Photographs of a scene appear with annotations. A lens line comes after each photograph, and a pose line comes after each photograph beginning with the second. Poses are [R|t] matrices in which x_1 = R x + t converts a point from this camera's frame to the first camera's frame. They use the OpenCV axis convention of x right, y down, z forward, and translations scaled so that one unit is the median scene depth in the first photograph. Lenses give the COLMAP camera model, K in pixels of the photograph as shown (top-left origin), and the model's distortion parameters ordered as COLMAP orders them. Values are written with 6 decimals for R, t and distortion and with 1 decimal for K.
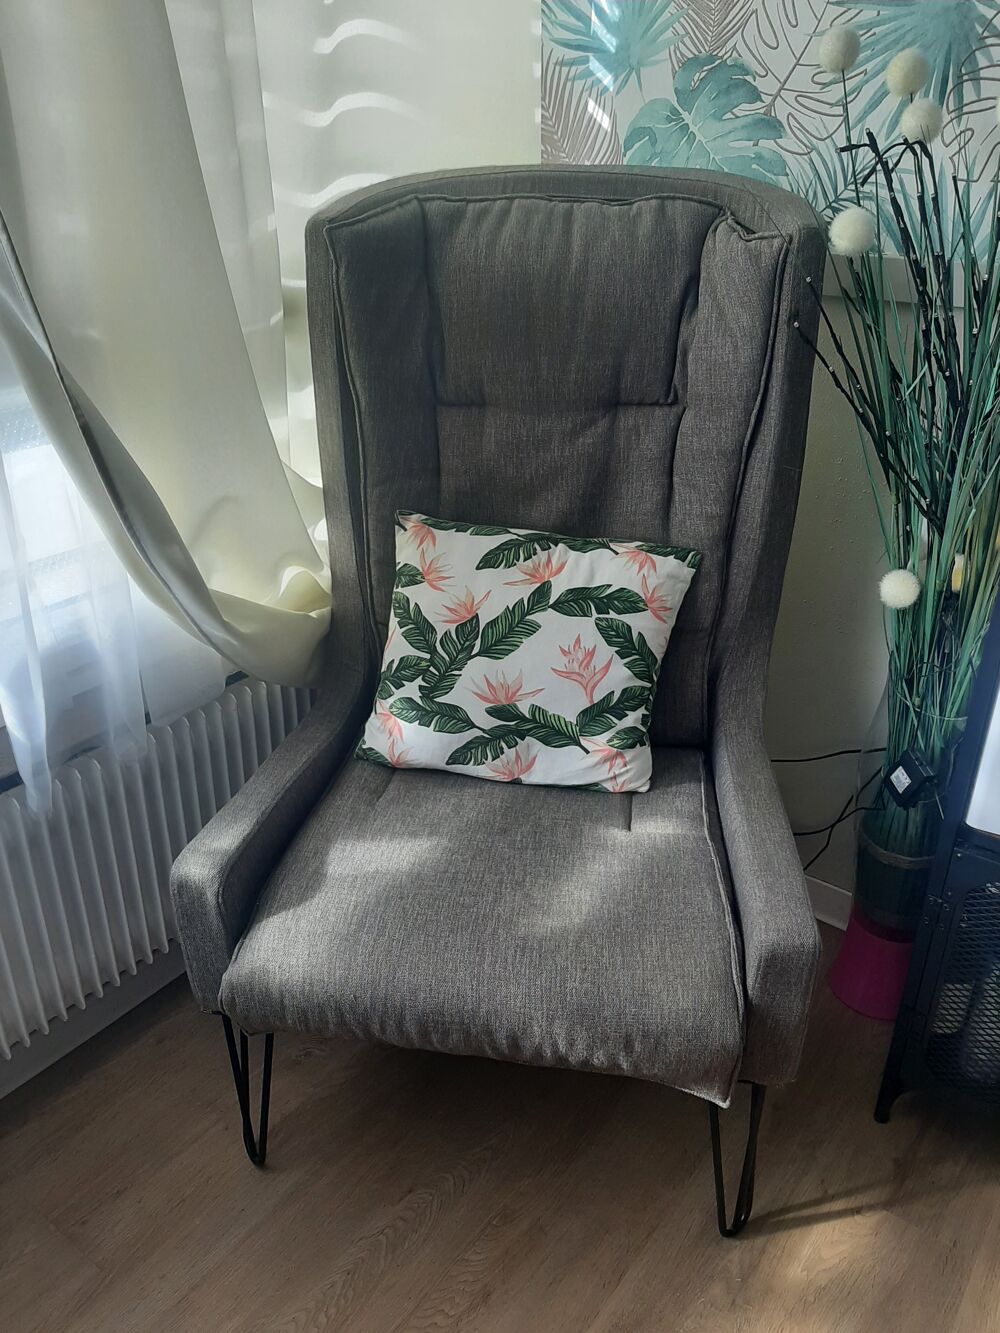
lens RADIAL K [[1041.1, 0, 516.7], [0, 1041.1, 661.3], [0, 0, 1]] dist [0.070797, -0.146845]
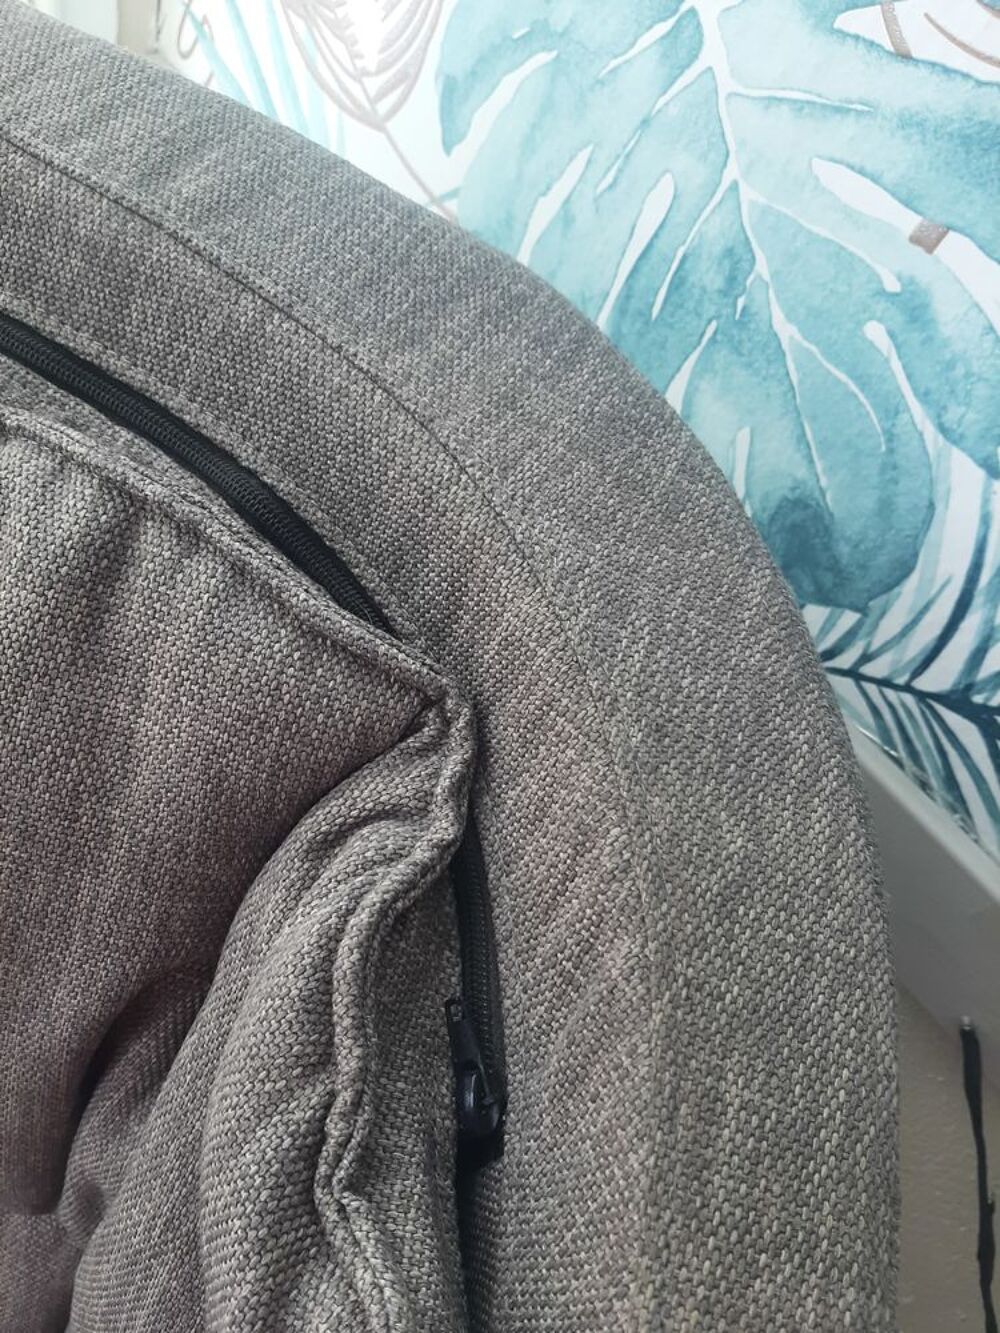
lens RADIAL K [[1041.1, 0, 516.7], [0, 1041.1, 661.3], [0, 0, 1]] dist [0.070797, -0.146845]
pose [[0.927195, 0.373262, -0.031392, 0.206207], [-0.348922, 0.891129, 0.290072, -0.483775], [0.136247, -0.258000, 0.956490, 0.840250]]
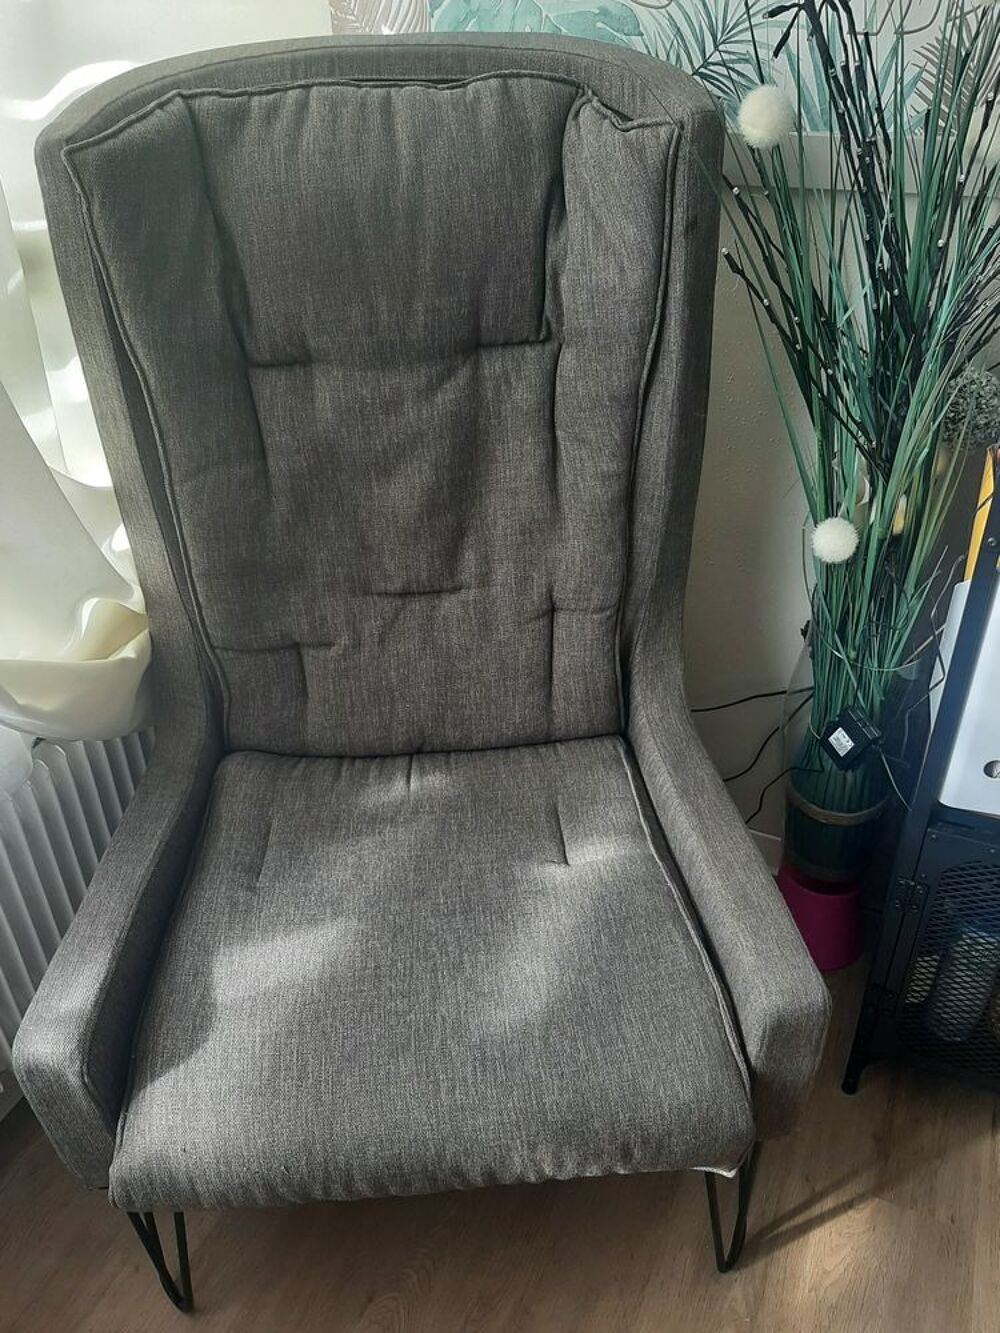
lens RADIAL K [[1041.1, 0, 516.7], [0, 1041.1, 661.3], [0, 0, 1]] dist [0.070797, -0.146845]
pose [[0.974187, -0.150495, 0.168257, -0.048812], [0.128425, 0.982463, 0.135182, -0.117092], [-0.185650, -0.110084, 0.976430, 0.186649]]
